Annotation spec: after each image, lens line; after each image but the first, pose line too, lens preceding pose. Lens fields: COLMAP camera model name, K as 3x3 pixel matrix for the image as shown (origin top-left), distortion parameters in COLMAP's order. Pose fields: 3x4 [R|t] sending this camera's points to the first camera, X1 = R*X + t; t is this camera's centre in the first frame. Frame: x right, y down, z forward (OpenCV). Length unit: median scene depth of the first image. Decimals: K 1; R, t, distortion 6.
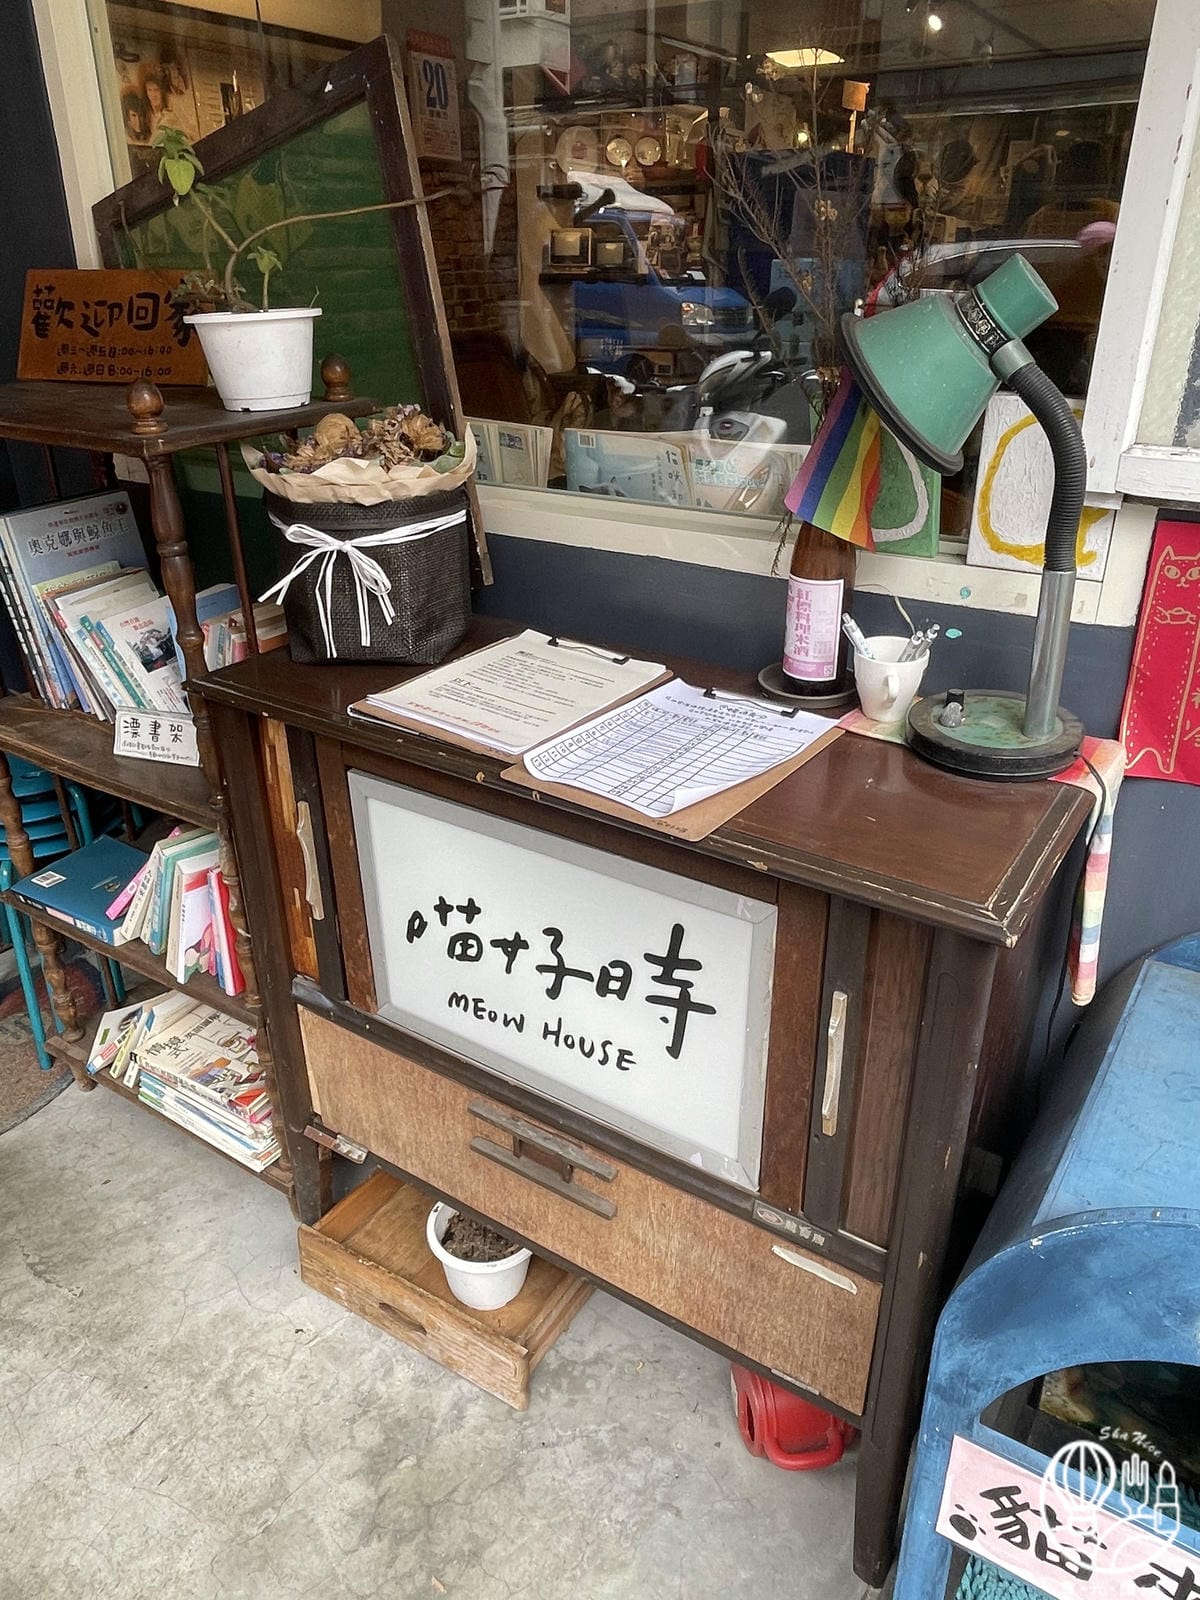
lens RADIAL K [[1116.7, 0, 600.3], [0, 1116.7, 799.1], [0, 0, 1]] dist [0.007614, -0.019099]
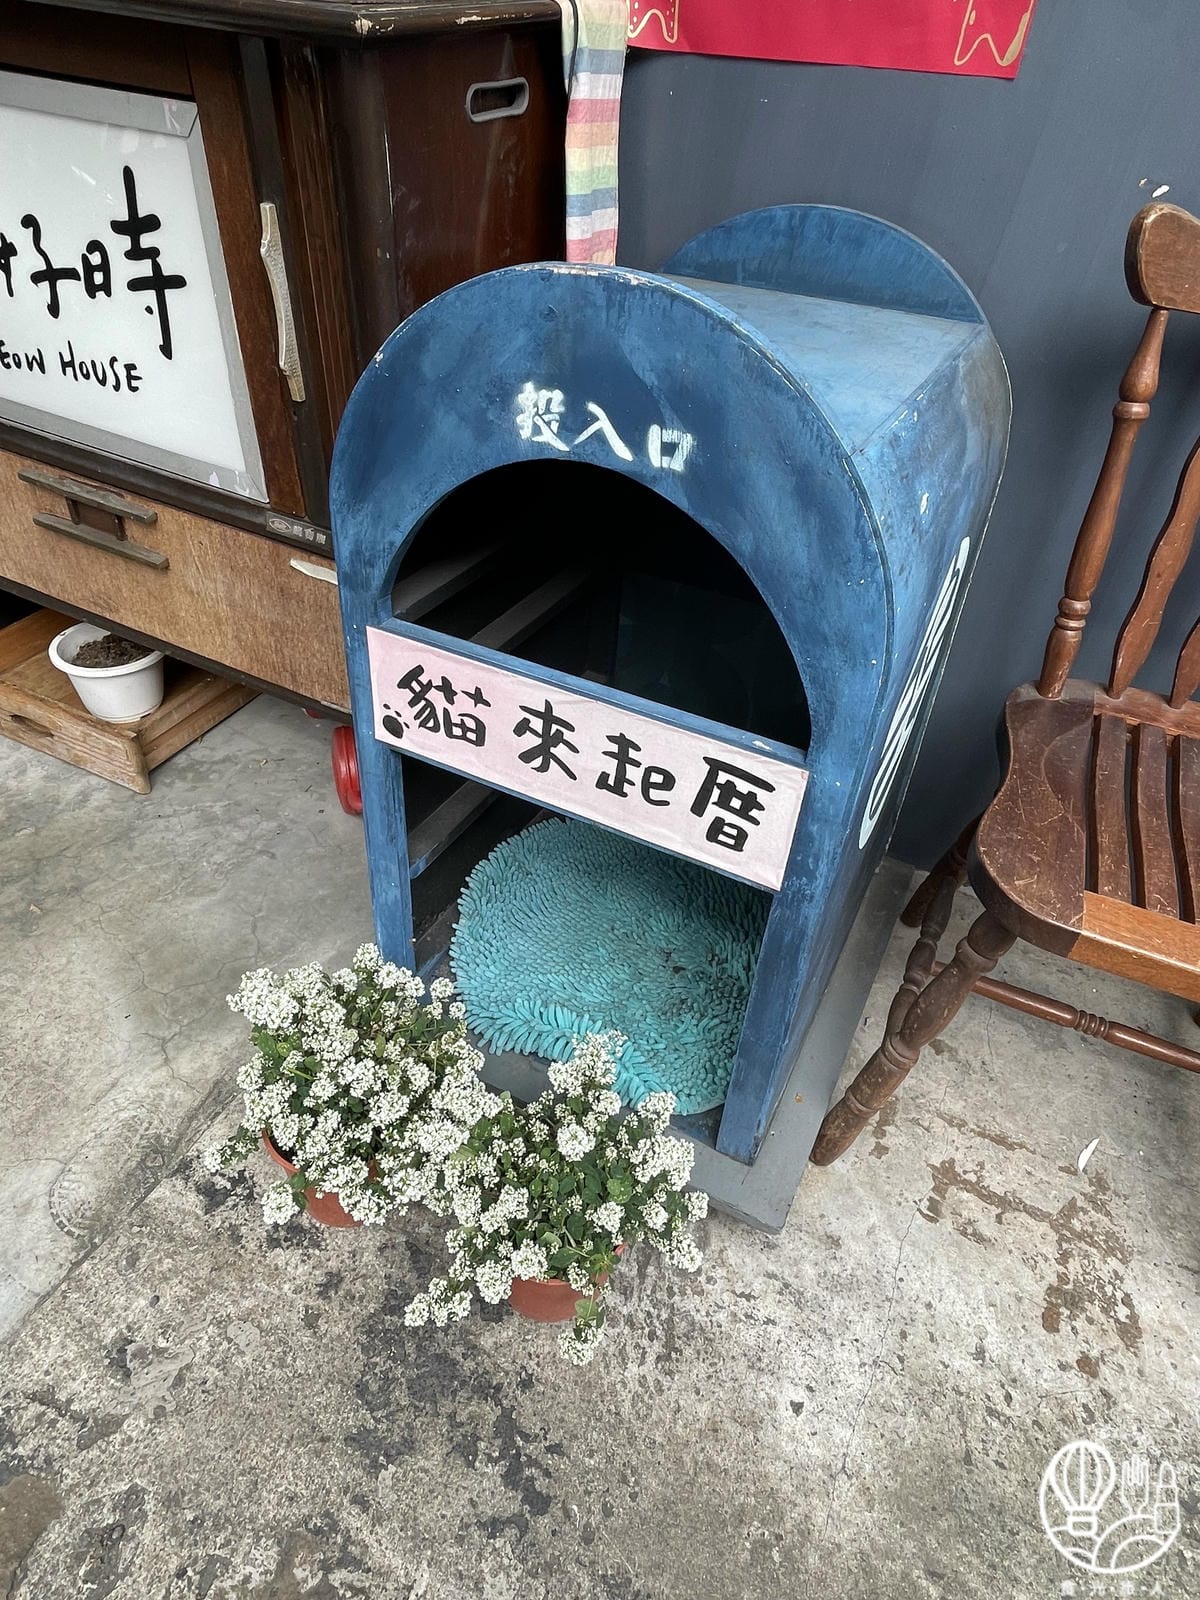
lens RADIAL K [[947.4, 0, 599.9], [0, 947.4, 798.6], [0, 0, 1]] dist [-0.004569, 0.002096]
pose [[0.992105, -0.026387, 0.122606, 0.321958], [-0.007007, 0.964427, 0.264257, 0.375020], [-0.125218, -0.263030, 0.956627, 0.066977]]
